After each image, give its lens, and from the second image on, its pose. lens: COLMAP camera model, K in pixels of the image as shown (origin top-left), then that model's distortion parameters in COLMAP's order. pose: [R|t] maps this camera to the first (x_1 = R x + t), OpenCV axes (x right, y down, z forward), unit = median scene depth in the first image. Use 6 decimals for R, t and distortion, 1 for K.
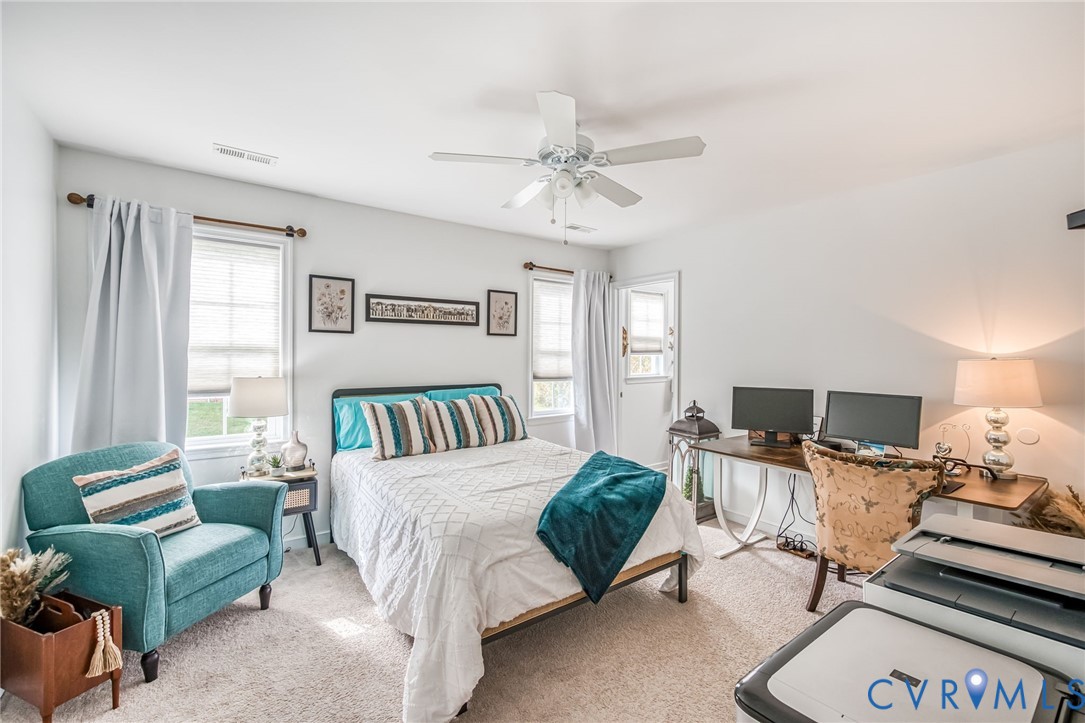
lens RADIAL K [[462.2, 0, 541.3], [0, 462.2, 354.9], [0, 0, 1]] dist [0.000045, 0.000355]
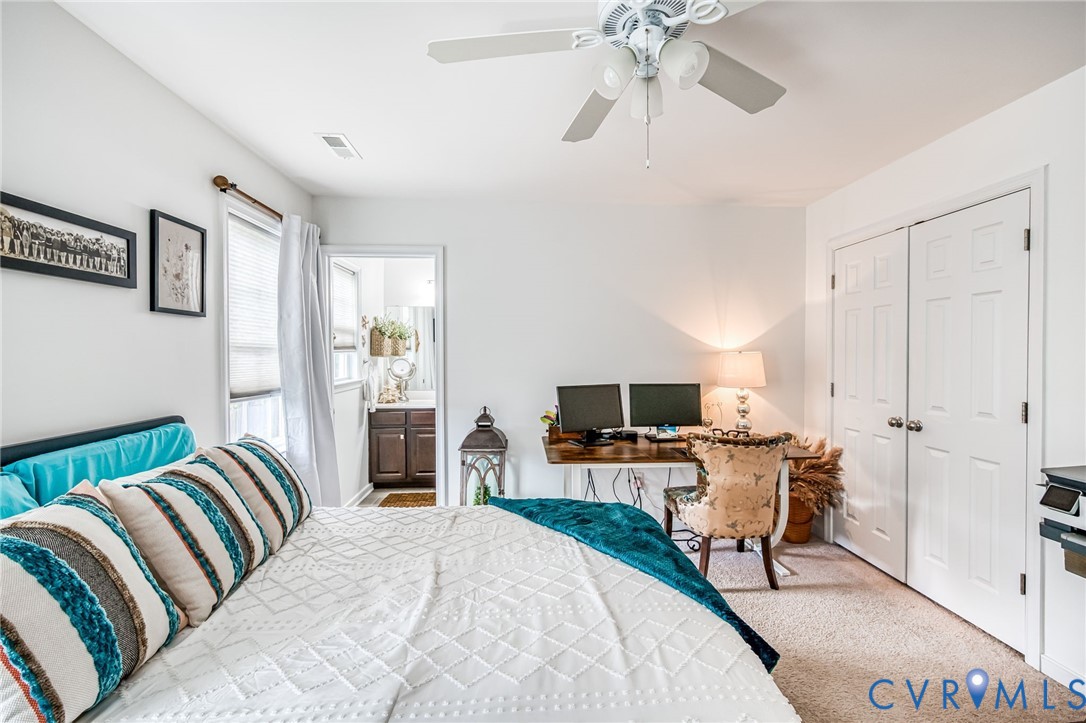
lens RADIAL K [[462.6, 0, 544.9], [0, 462.6, 355.9], [0, 0, 1]] dist [0.000045, 0.000355]
pose [[0.535242, -0.013721, 0.844587, -0.483409], [0.007646, 0.999906, 0.011399, -0.001885], [-0.844664, 0.000357, 0.535297, 0.722819]]
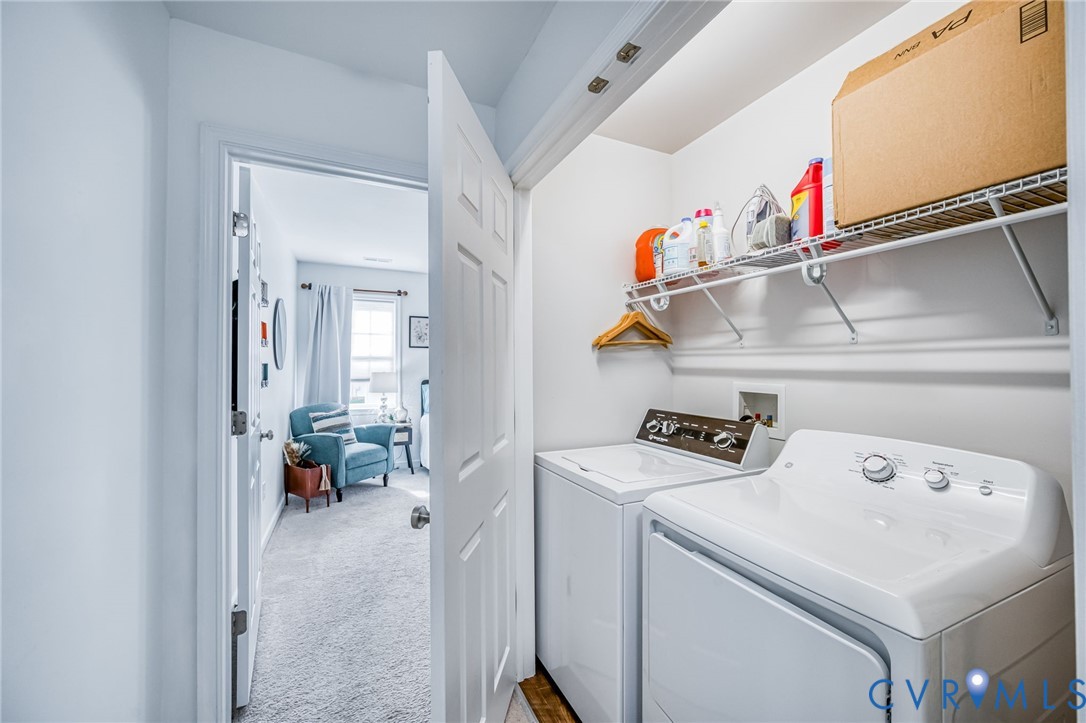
lens RADIAL K [[427.9, 0, 544.7], [0, 427.9, 360.8], [0, 0, 1]] dist [-0.001620, -0.000022]
pose [[0.980557, 0.002740, -0.196214, 0.392130], [-0.002358, 0.999995, 0.002179, -0.004128], [0.196219, -0.001674, 0.980559, -0.607308]]
